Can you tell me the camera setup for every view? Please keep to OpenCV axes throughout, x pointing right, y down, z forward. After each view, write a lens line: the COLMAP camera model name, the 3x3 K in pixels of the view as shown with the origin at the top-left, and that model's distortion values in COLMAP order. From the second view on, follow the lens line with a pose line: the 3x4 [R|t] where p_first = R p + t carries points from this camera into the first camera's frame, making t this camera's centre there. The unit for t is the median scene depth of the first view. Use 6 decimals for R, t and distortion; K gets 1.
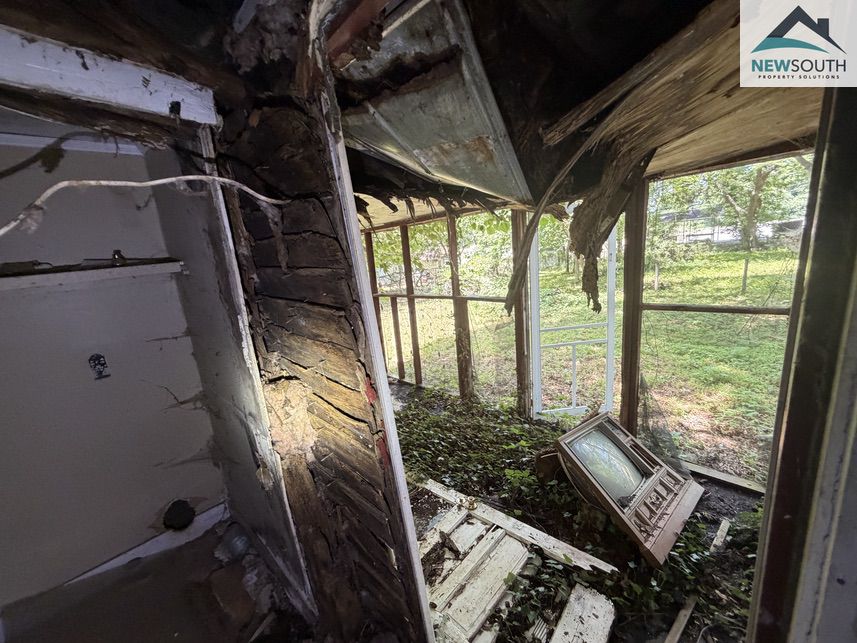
lens RADIAL K [[340.9, 0, 427.5], [0, 340.9, 320.1], [0, 0, 1]] dist [0.000811, -0.000286]
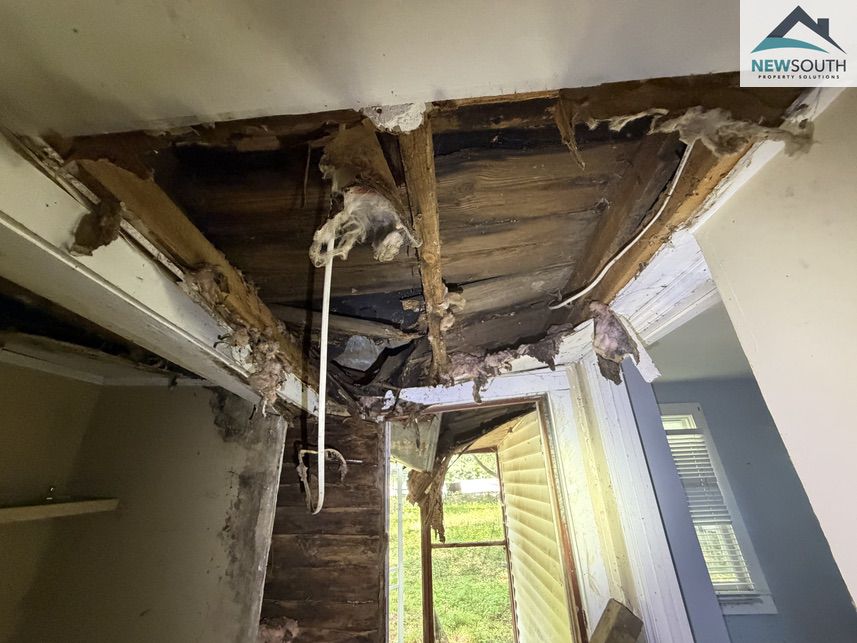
lens RADIAL K [[340.9, 0, 421.7], [0, 340.9, 323.1], [0, 0, 1]] dist [0.000811, -0.000286]
pose [[0.747180, 0.339264, 0.571508, -0.687189], [0.093830, 0.797442, -0.596056, 0.080117], [-0.657965, 0.498986, 0.563999, -0.302424]]
